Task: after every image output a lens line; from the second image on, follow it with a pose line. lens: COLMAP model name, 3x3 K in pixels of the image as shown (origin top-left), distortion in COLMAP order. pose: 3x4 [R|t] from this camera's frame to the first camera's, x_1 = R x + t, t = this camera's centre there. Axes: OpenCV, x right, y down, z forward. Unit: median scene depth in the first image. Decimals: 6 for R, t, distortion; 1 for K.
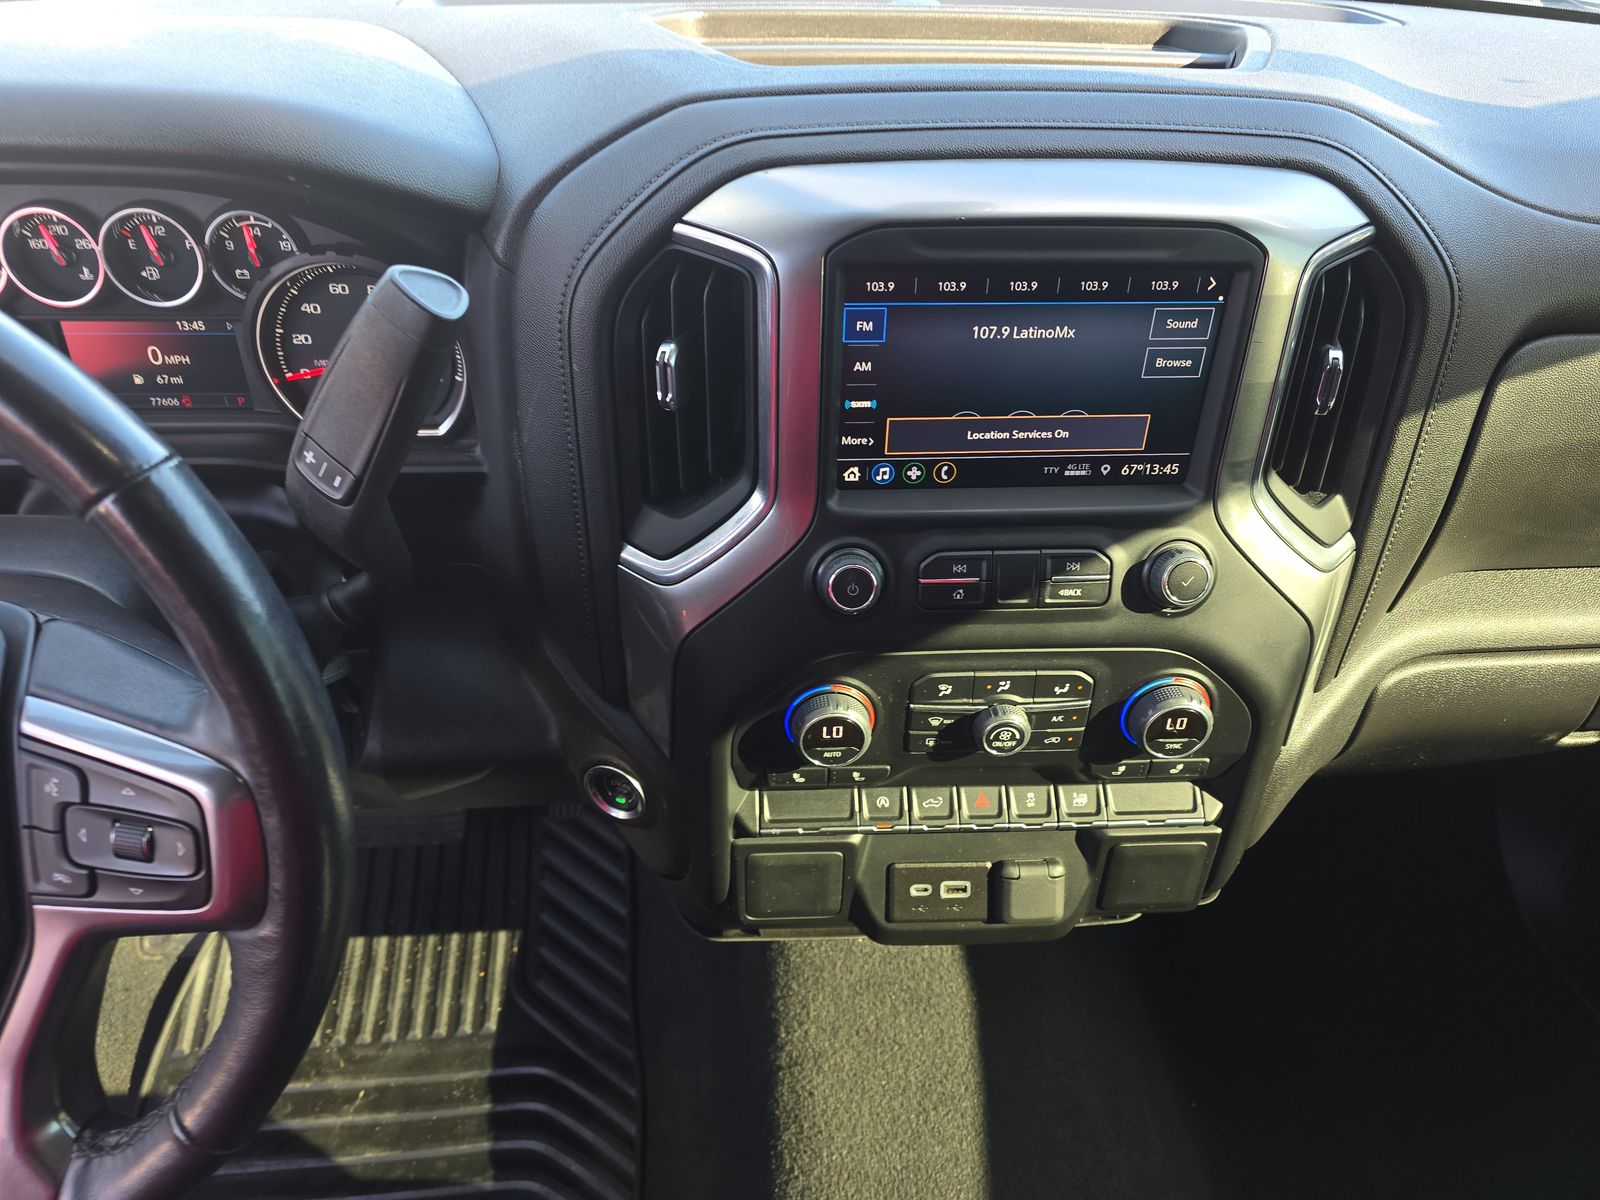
lens RADIAL K [[1141.3, 0, 800.0], [0, 1141.3, 600.0], [0, 0, 1]] dist [0.085601, -0.083806]
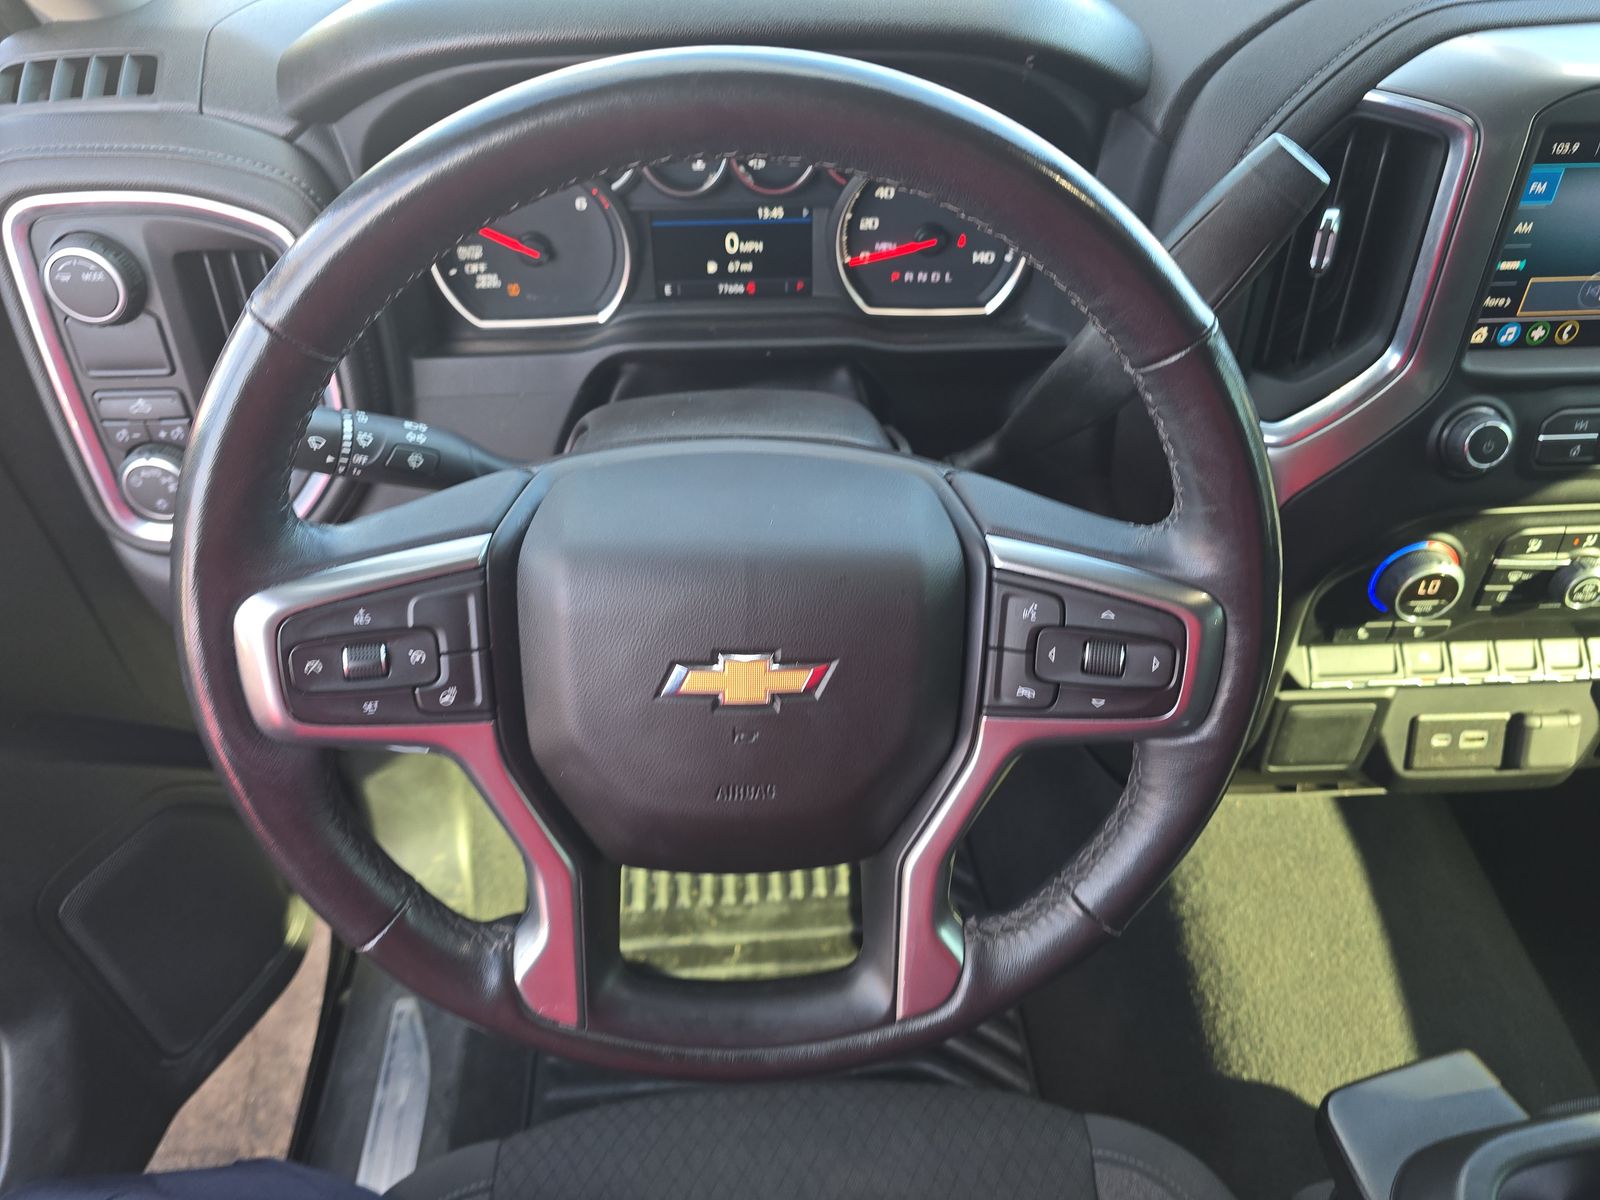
lens RADIAL K [[1149.0, 0, 800.0], [0, 1149.0, 600.0], [0, 0, 1]] dist [0.076951, -0.082524]
pose [[0.999779, -0.013531, -0.016094, -0.484942], [0.014732, 0.996922, 0.077006, 0.033460], [0.015002, -0.077226, 0.996901, -0.073055]]
